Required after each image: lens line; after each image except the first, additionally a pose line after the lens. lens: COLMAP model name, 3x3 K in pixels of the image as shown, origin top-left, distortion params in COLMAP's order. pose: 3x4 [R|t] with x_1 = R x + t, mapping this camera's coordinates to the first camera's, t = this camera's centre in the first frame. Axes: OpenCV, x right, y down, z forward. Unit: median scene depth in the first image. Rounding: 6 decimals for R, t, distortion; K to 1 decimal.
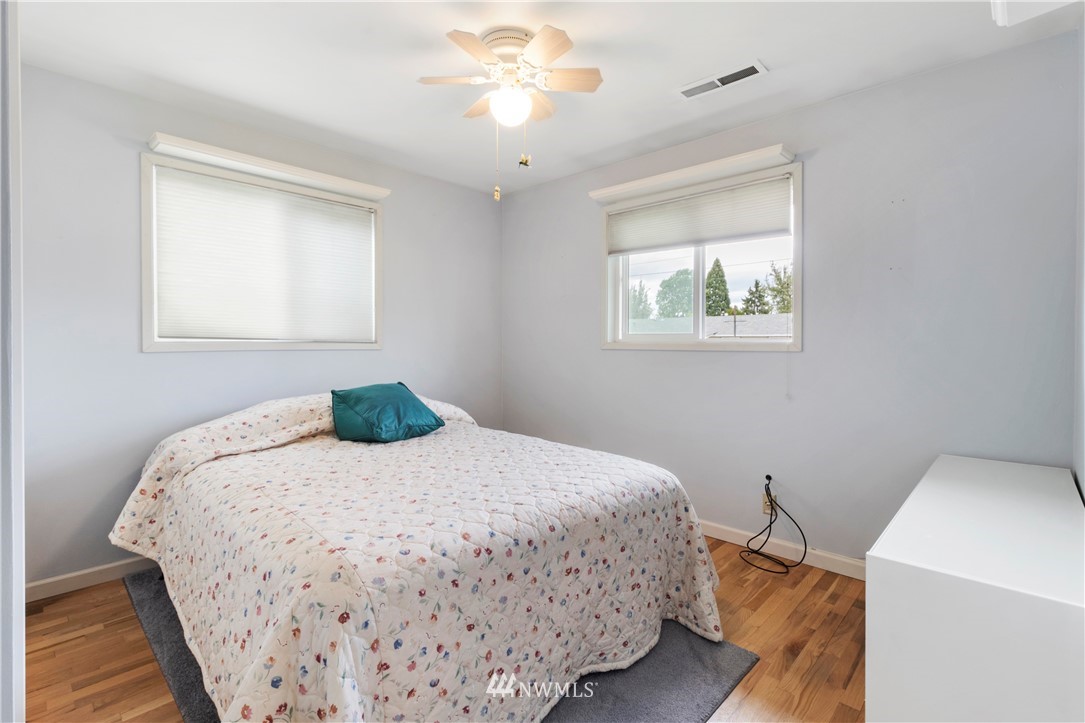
lens RADIAL K [[498.4, 0, 541.6], [0, 498.4, 353.5], [0, 0, 1]] dist [-0.001112, 0.001102]
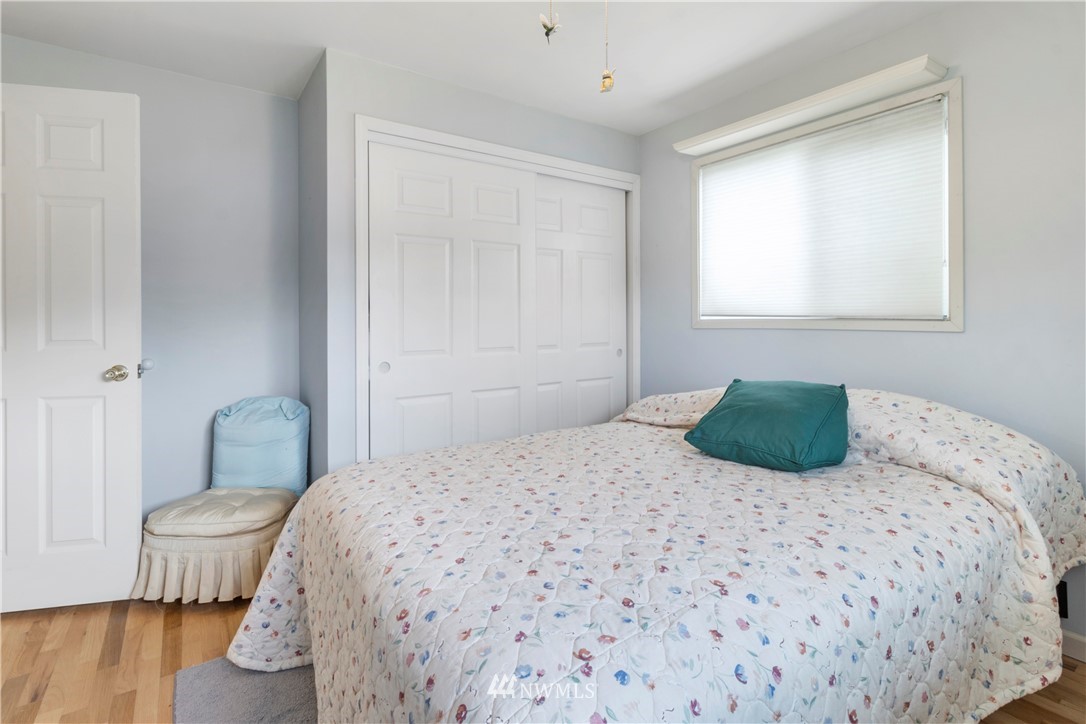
lens RADIAL K [[498.9, 0, 528.0], [0, 498.9, 321.2], [0, 0, 1]] dist [-0.001112, 0.001102]
pose [[-0.207326, 0.002550, -0.978269, 0.406599], [-0.015412, 0.999864, 0.005873, -0.019598], [0.978150, 0.016295, -0.207259, 0.775645]]
